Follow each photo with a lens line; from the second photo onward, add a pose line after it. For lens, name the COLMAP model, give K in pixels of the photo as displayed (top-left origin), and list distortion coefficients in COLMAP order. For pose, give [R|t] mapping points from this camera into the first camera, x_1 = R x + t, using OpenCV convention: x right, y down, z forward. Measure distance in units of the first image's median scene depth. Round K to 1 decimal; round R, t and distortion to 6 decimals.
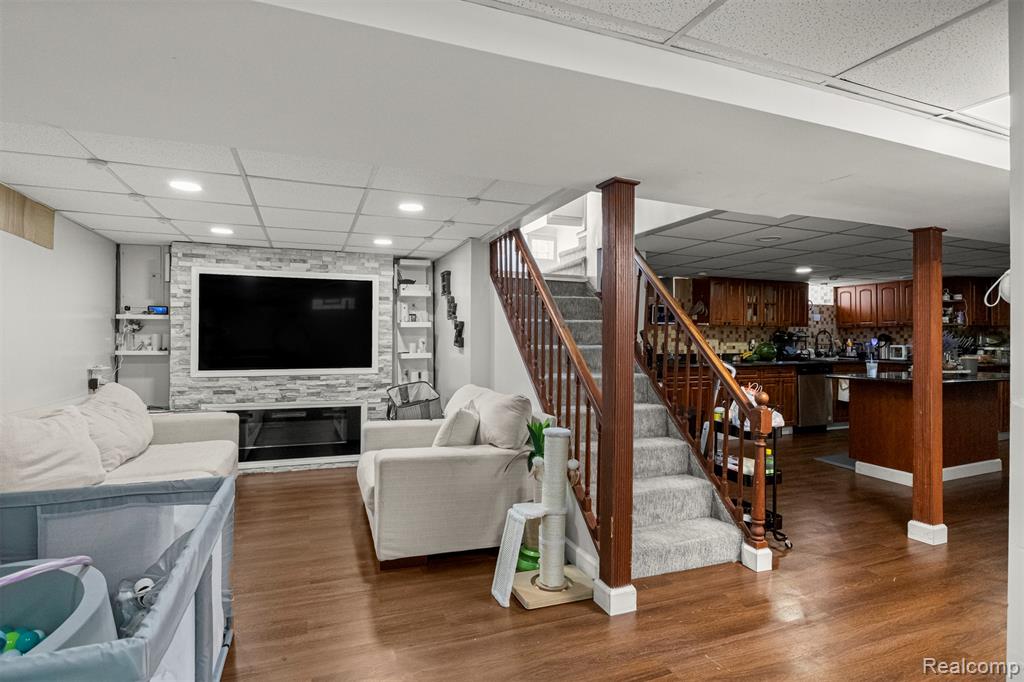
lens RADIAL K [[519.4, 0, 514.3], [0, 519.4, 337.4], [0, 0, 1]] dist [-0.002474, -0.000166]
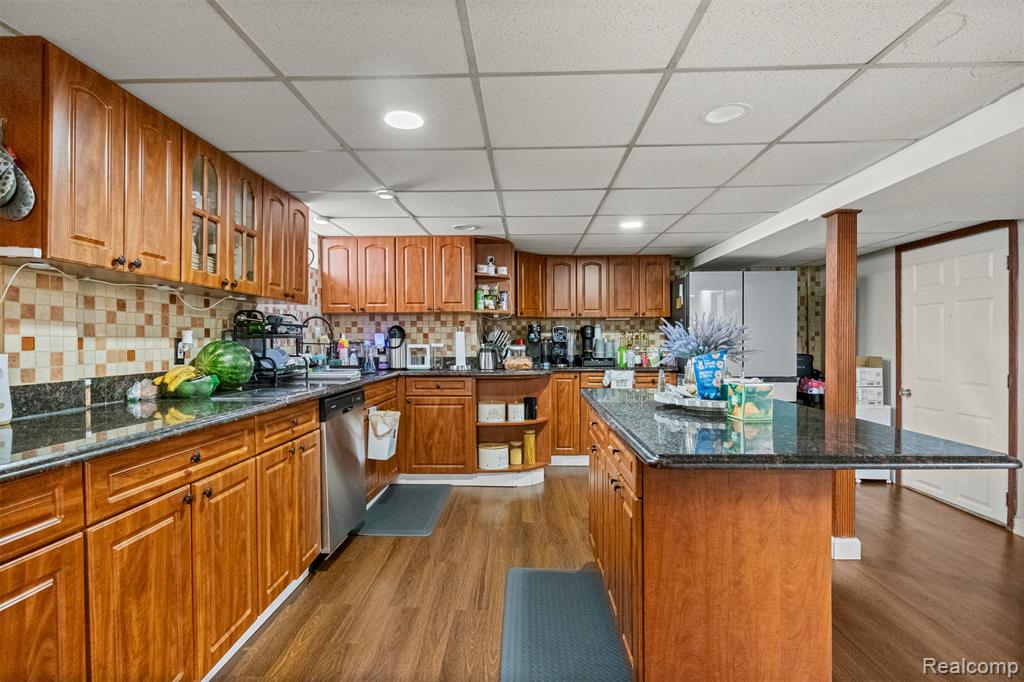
lens RADIAL K [[515.0, 0, 509.8], [0, 515.0, 345.8], [0, 0, 1]] dist [-0.003006, -0.000098]
pose [[0.397544, -0.009861, 0.917530, 0.392312], [-0.001699, 0.999933, 0.011483, 0.016545], [-0.917581, -0.006124, 0.397501, 1.132584]]
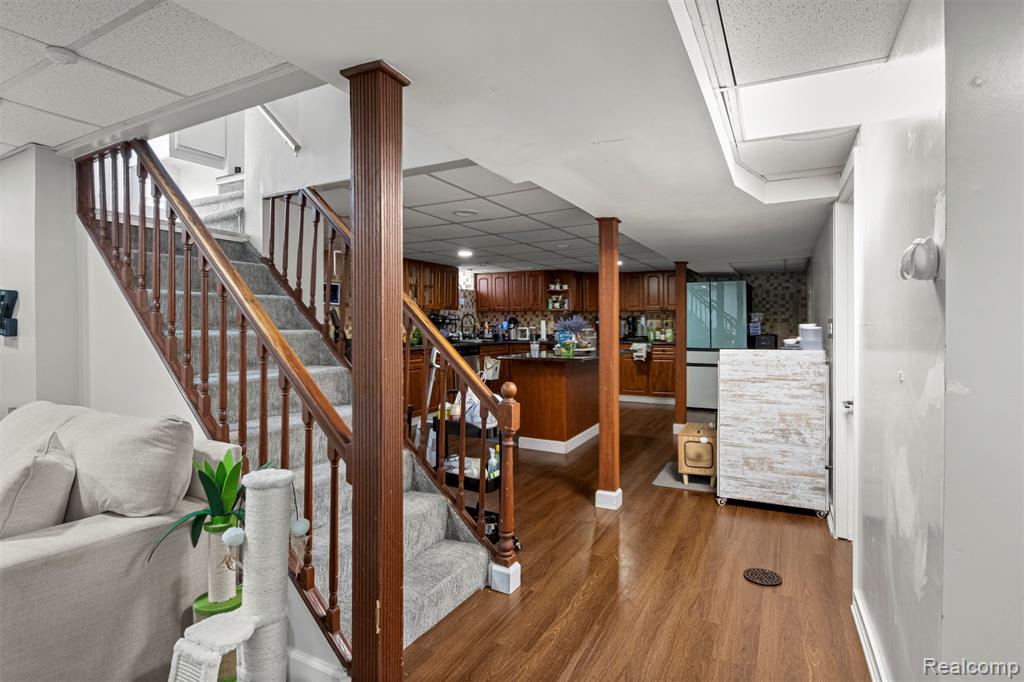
lens RADIAL K [[524.5, 0, 504.8], [0, 524.5, 327.8], [0, 0, 1]] dist [-0.005729, -0.000378]
pose [[0.769266, -0.008444, 0.638873, -0.054172], [0.000677, 0.999923, 0.012401, 0.003257], [-0.638929, -0.009107, 0.769212, 0.230211]]
